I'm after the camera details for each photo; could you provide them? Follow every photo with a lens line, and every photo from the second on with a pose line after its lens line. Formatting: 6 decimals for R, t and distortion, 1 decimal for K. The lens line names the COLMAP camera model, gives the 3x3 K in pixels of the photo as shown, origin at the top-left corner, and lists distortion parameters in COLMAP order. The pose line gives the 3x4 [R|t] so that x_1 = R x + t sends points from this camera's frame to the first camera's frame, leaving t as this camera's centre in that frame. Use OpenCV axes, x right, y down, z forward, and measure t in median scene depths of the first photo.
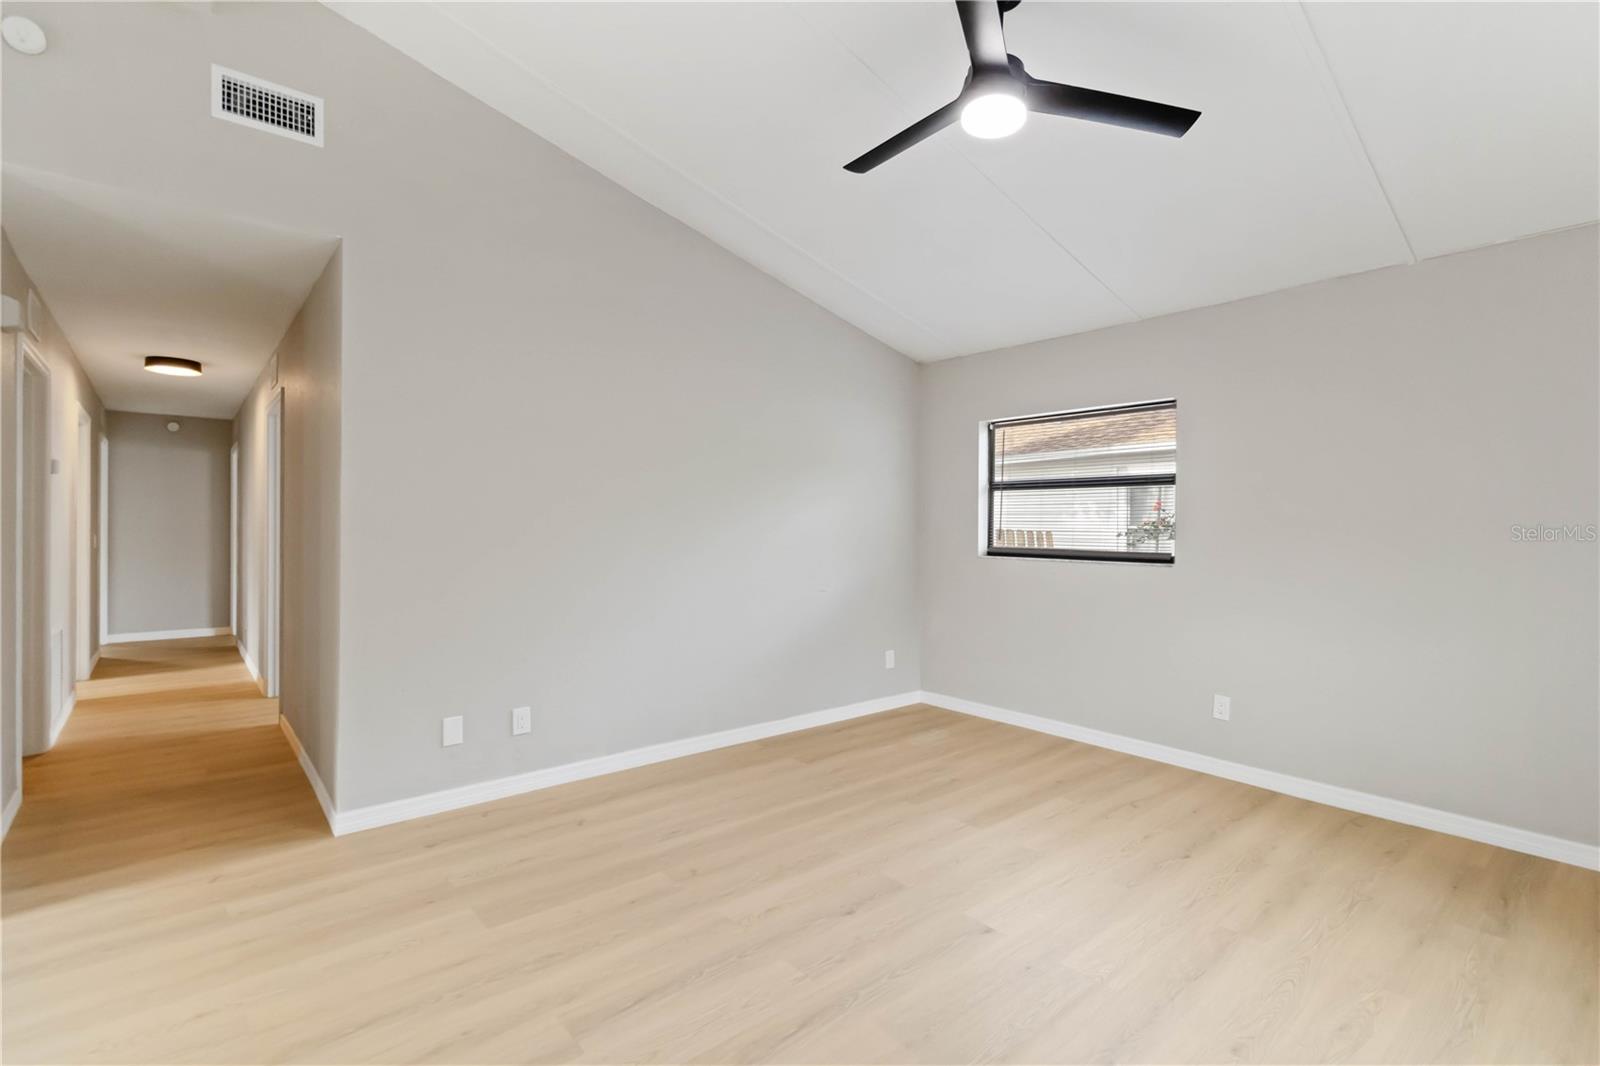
lens RADIAL K [[743.1, 0, 815.1], [0, 743.1, 522.9], [0, 0, 1]] dist [0.001127, 0.000308]
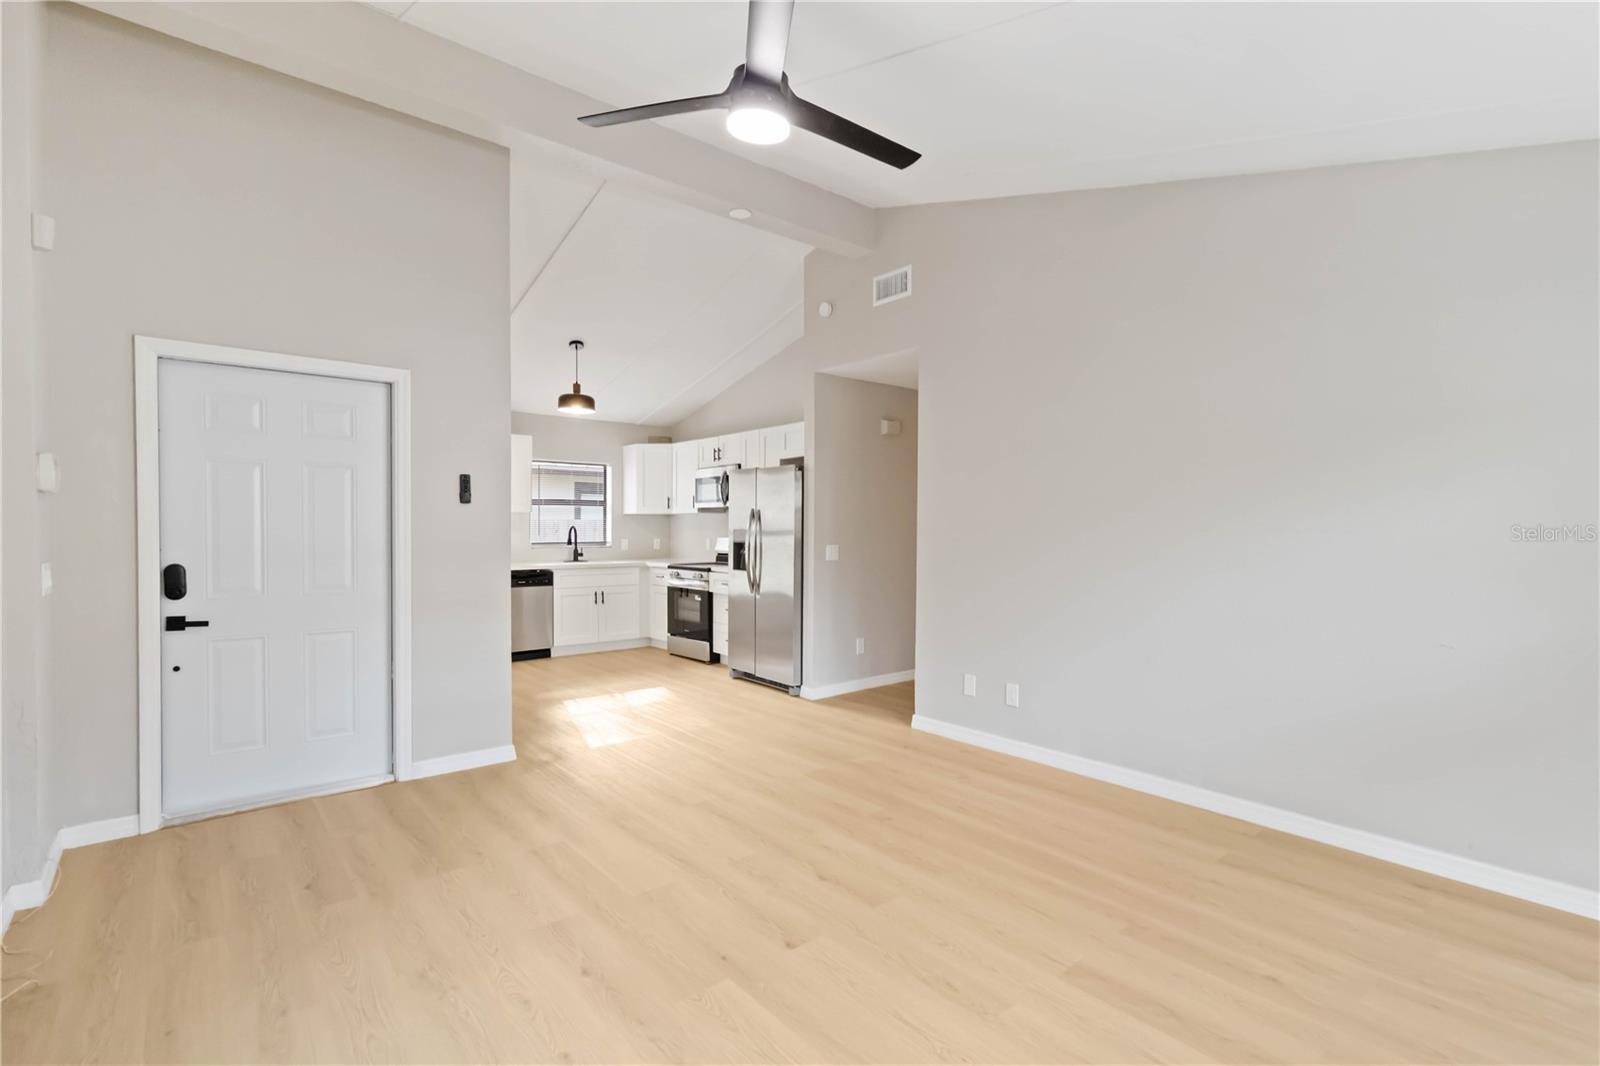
lens RADIAL K [[743.1, 0, 812.1], [0, 743.1, 538.7], [0, 0, 1]] dist [0.001127, 0.000308]
pose [[-0.015535, 0.011017, -0.999819, 0.813639], [0.002621, 0.999936, 0.010977, -0.000251], [0.999876, -0.002450, -0.015563, 0.701220]]
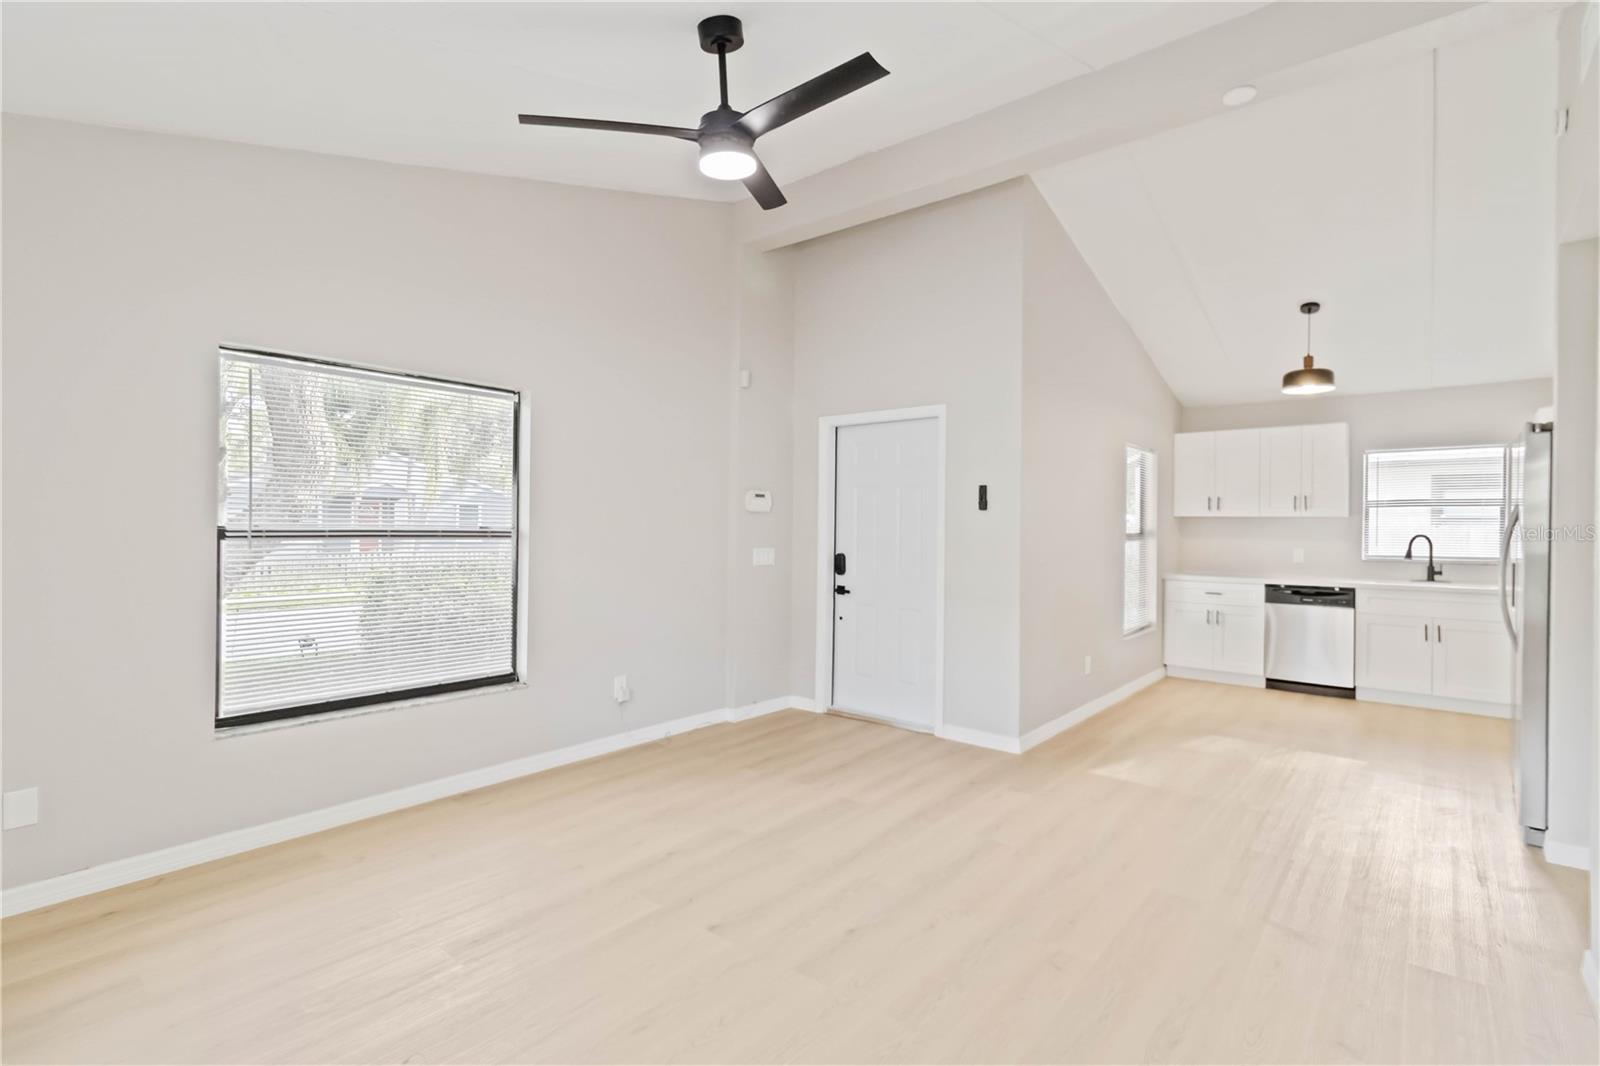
lens RADIAL K [[743.1, 0, 829.4], [0, 743.1, 526.6], [0, 0, 1]] dist [0.001127, 0.000308]
pose [[-0.983240, -0.014592, -0.181730, 0.182174], [-0.013319, 0.999877, -0.008223, -0.000890], [0.181828, -0.005665, -0.983314, 1.371945]]
